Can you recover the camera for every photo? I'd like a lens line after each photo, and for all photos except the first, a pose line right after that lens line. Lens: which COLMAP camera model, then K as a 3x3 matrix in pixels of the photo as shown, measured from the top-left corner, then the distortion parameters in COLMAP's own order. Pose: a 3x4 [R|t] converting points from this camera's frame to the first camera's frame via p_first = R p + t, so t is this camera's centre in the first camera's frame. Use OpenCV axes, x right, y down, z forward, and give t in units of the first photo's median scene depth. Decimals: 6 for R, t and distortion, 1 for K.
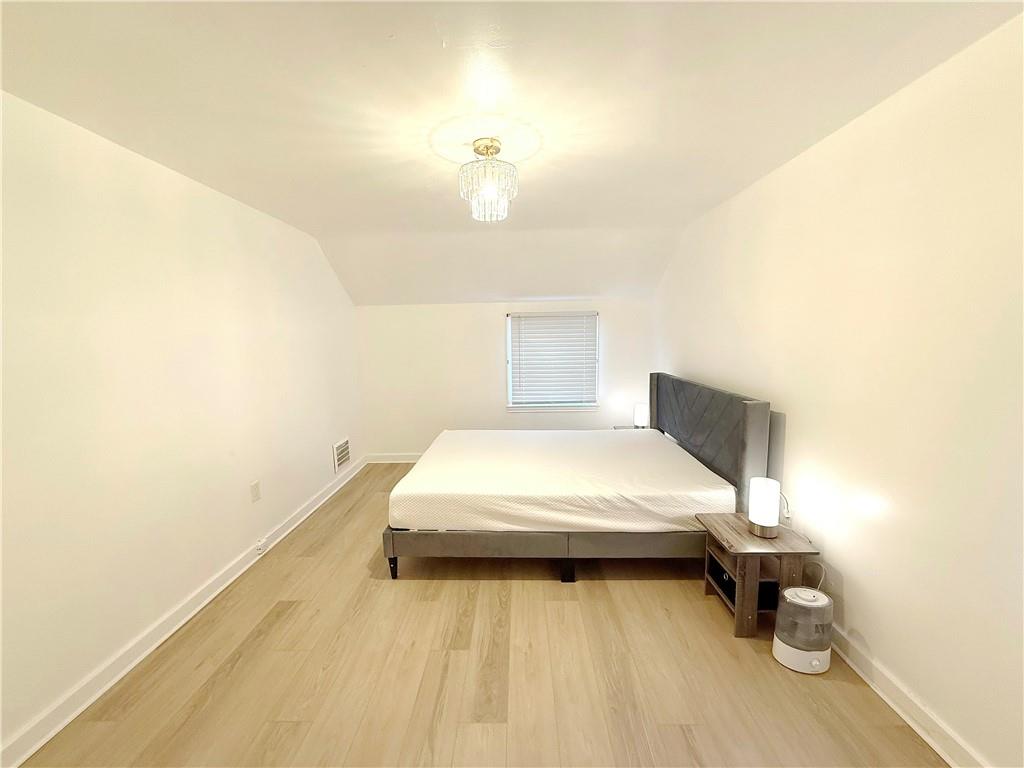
lens RADIAL K [[410.6, 0, 512.1], [0, 410.6, 384.6], [0, 0, 1]] dist [0.013128, 0.000345]
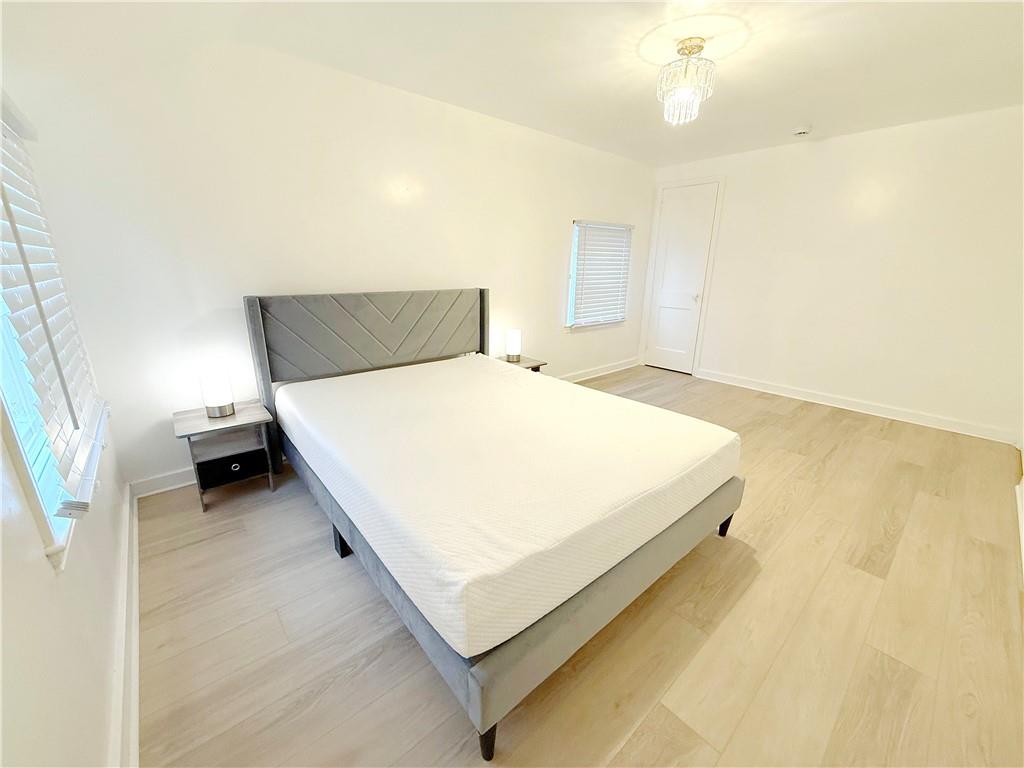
lens RADIAL K [[410.6, 0, 511.4], [0, 410.6, 384.5], [0, 0, 1]] dist [0.013128, 0.000345]
pose [[-0.672833, -0.199880, 0.712281, -0.622091], [0.092012, 0.932723, 0.348657, -0.161213], [-0.734050, 0.300126, -0.609176, 2.027335]]
